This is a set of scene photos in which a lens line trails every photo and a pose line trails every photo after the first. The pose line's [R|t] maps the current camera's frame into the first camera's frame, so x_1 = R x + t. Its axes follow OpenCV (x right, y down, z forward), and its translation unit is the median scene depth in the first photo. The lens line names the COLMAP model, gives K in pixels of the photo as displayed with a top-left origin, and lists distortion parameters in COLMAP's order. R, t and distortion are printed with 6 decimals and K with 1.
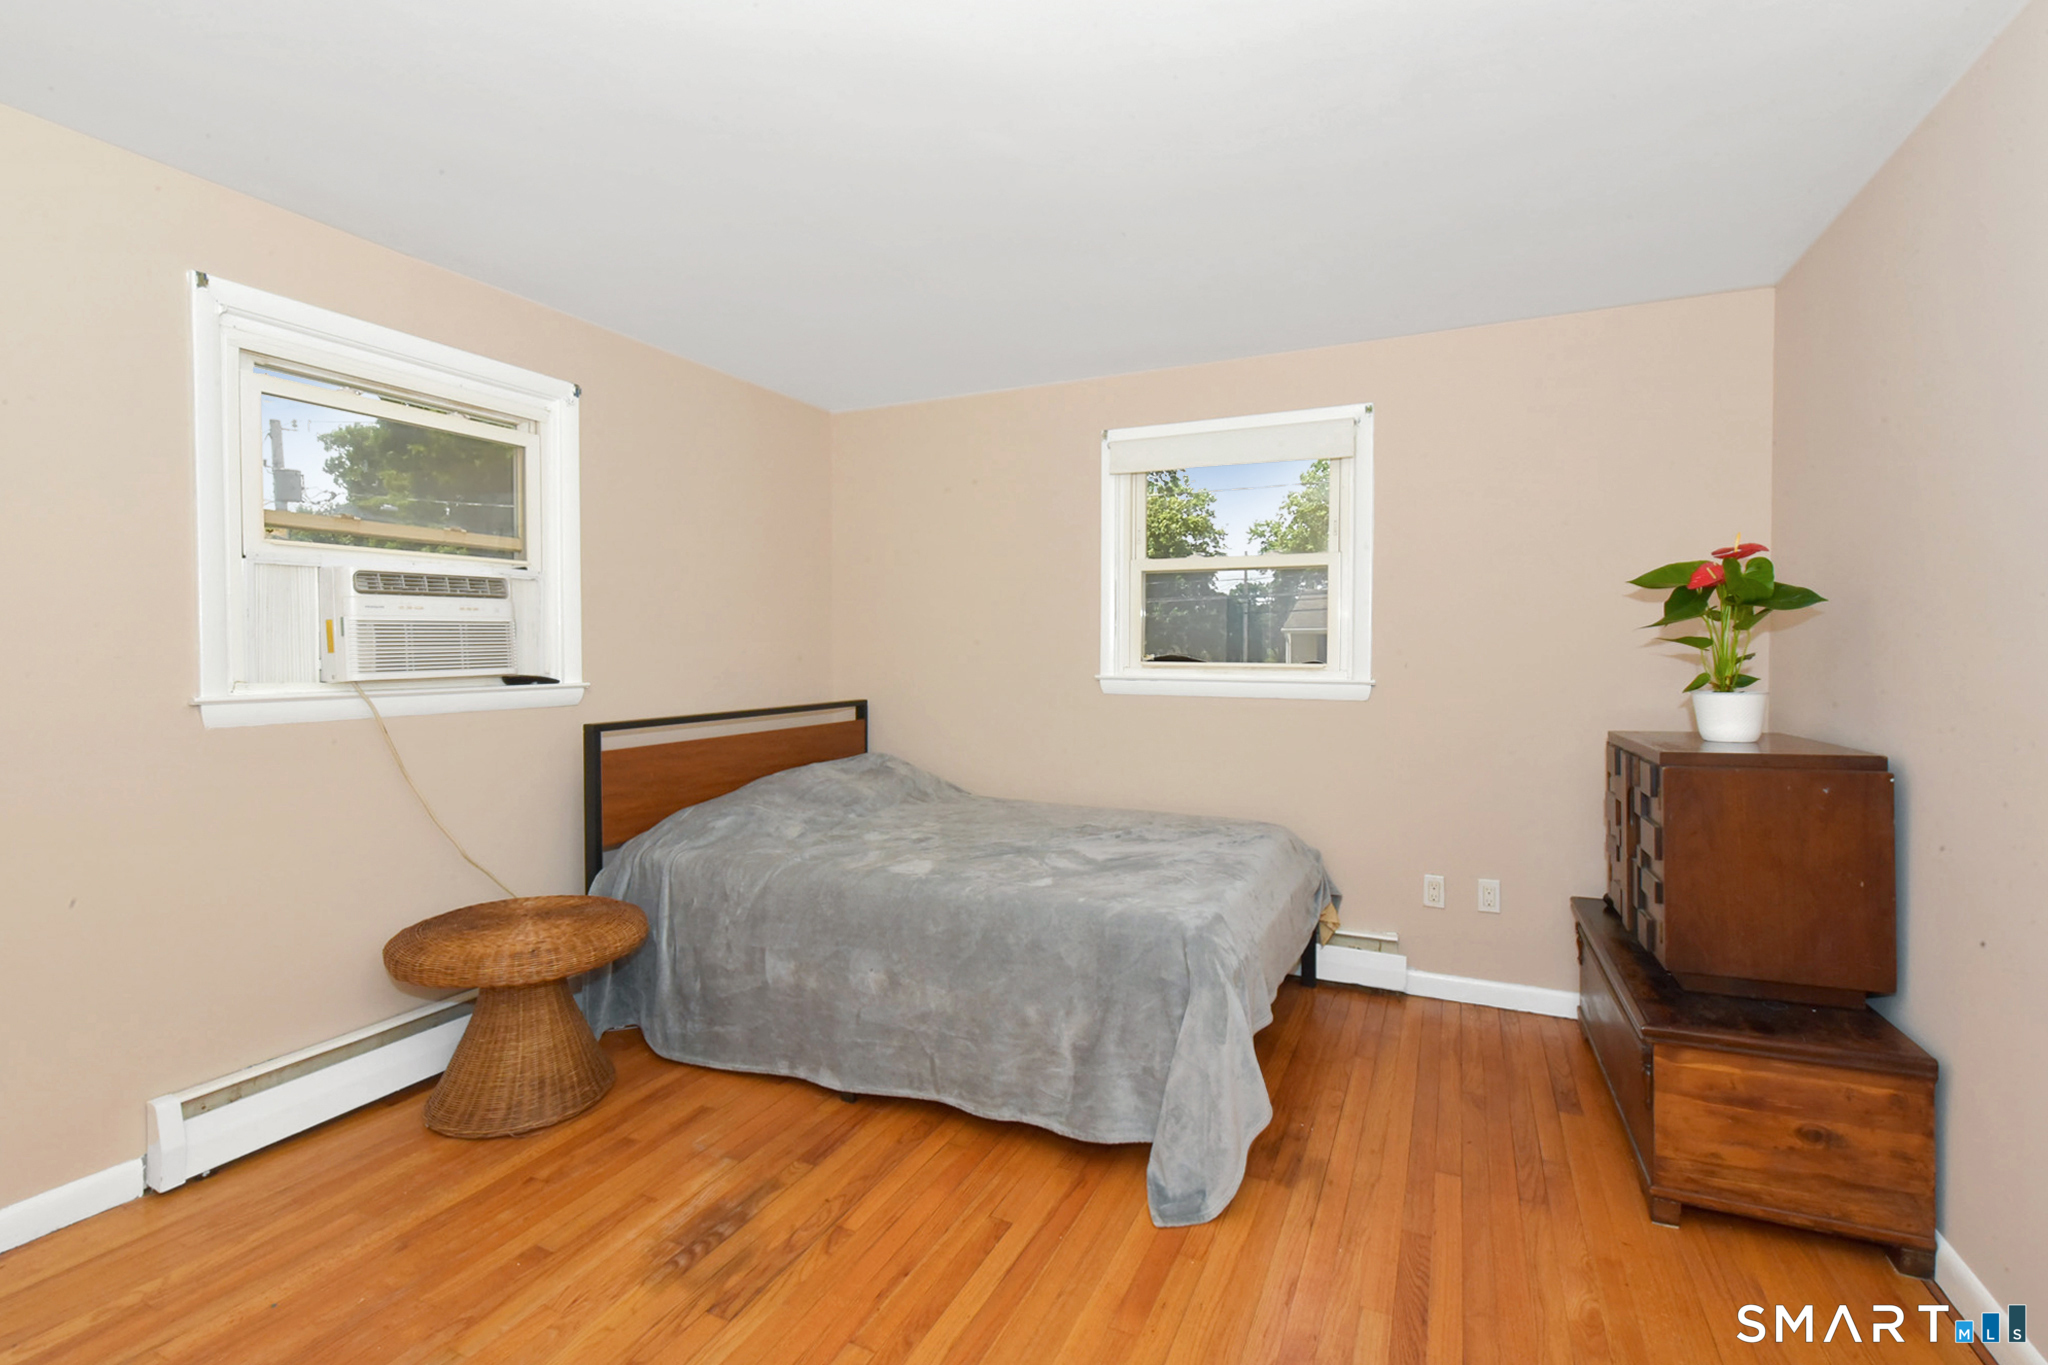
lens RADIAL K [[903.5, 0, 1039.0], [0, 903.5, 676.3], [0, 0, 1]] dist [-0.000457, -0.000243]
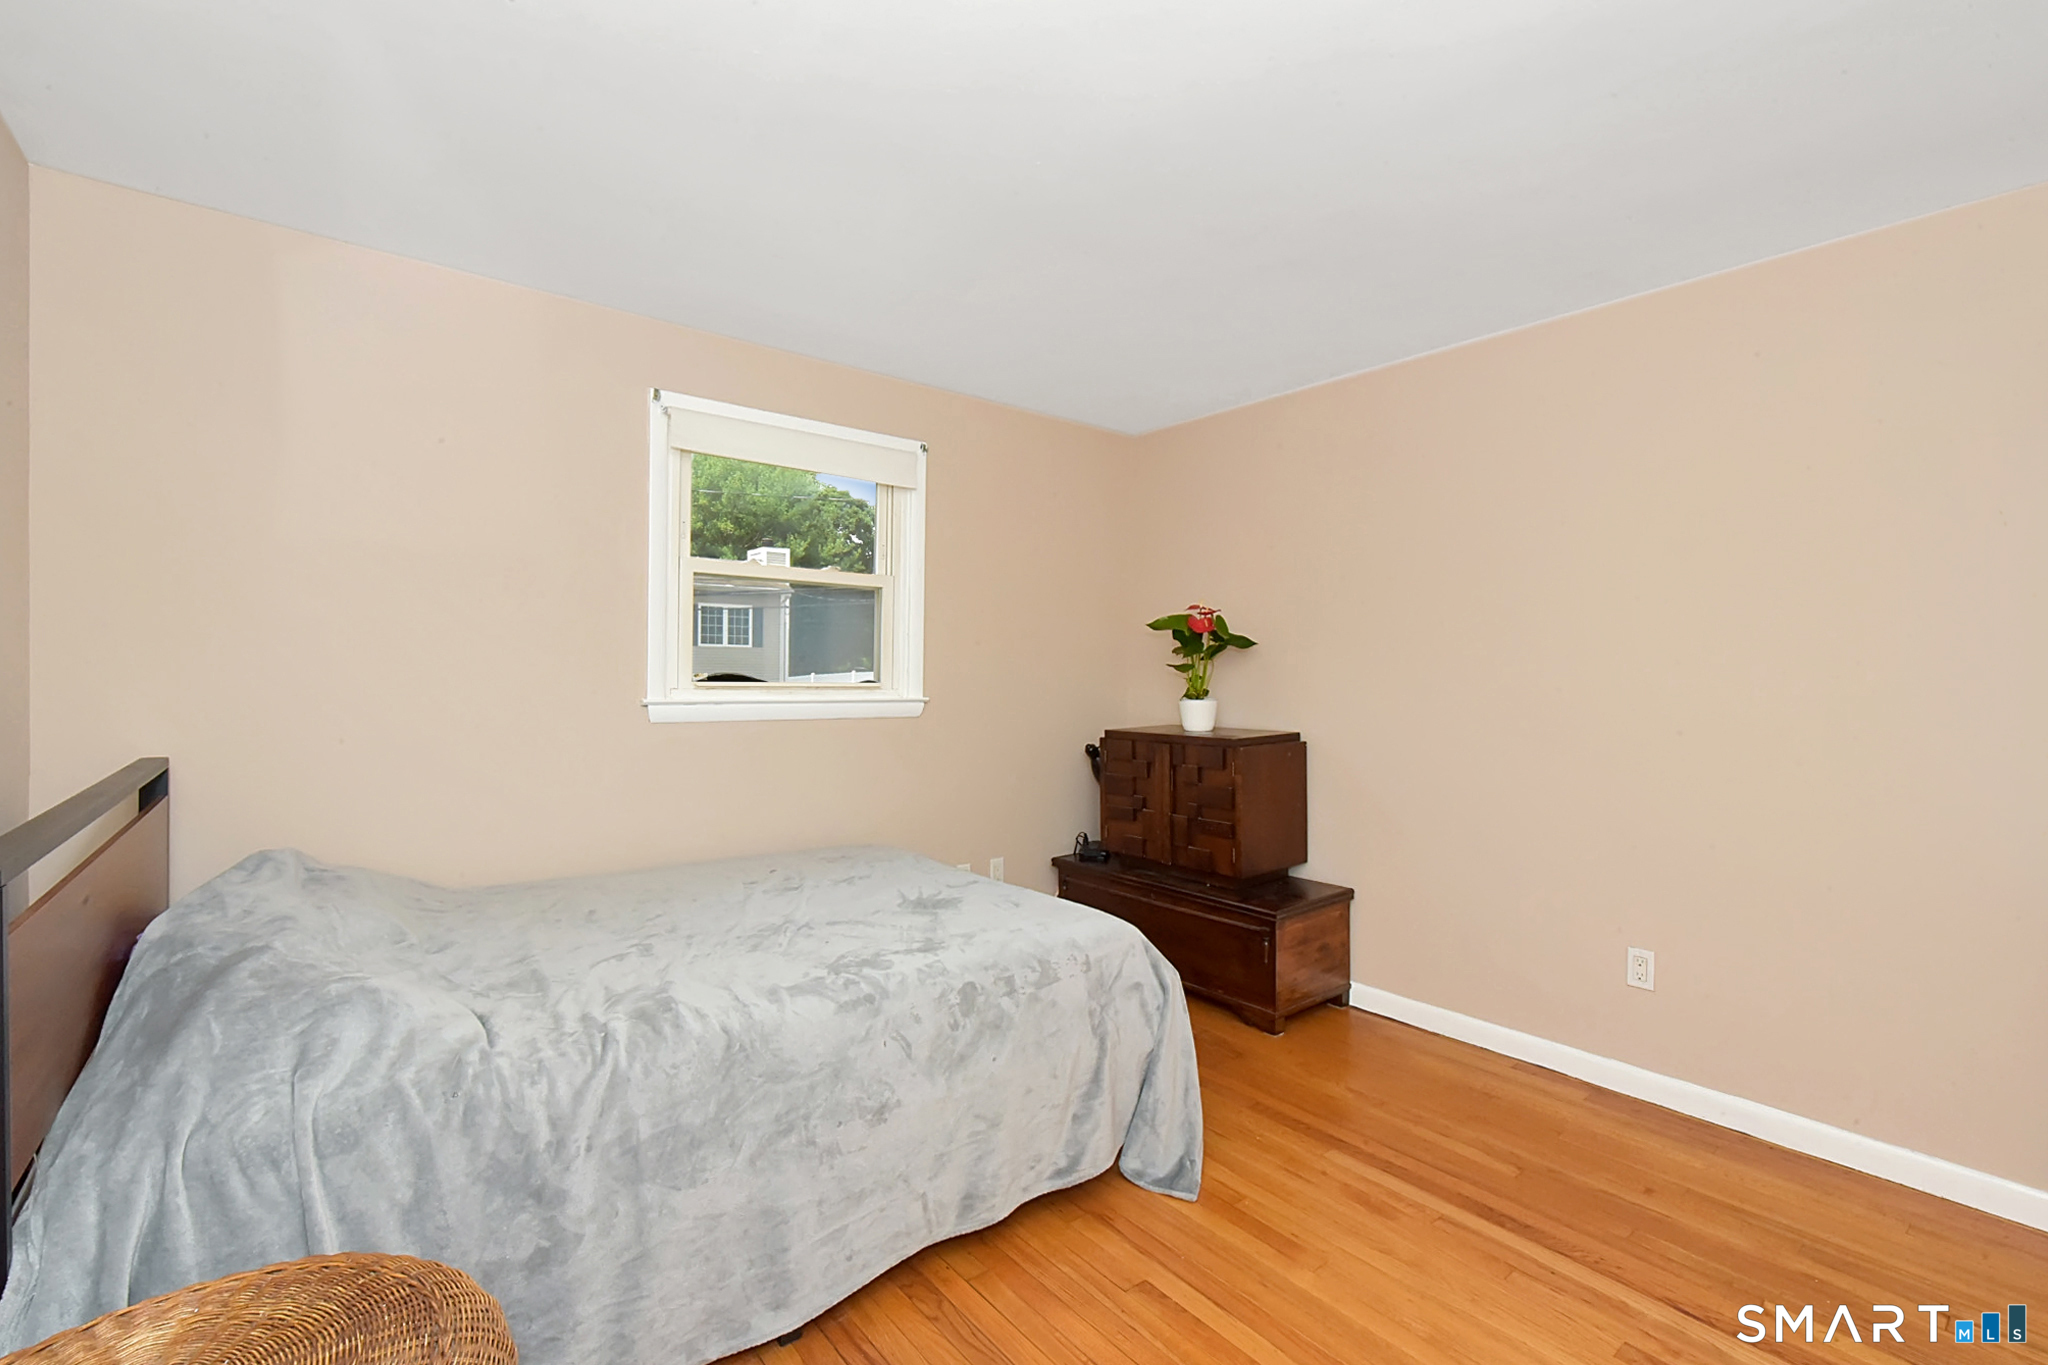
lens RADIAL K [[903.5, 0, 1039.0], [0, 903.5, 676.3], [0, 0, 1]] dist [-0.000457, -0.000243]
pose [[0.438980, -0.005833, 0.898478, -0.770504], [0.010810, 0.999941, 0.001211, -0.028642], [-0.898432, 0.009181, 0.439017, 0.556970]]
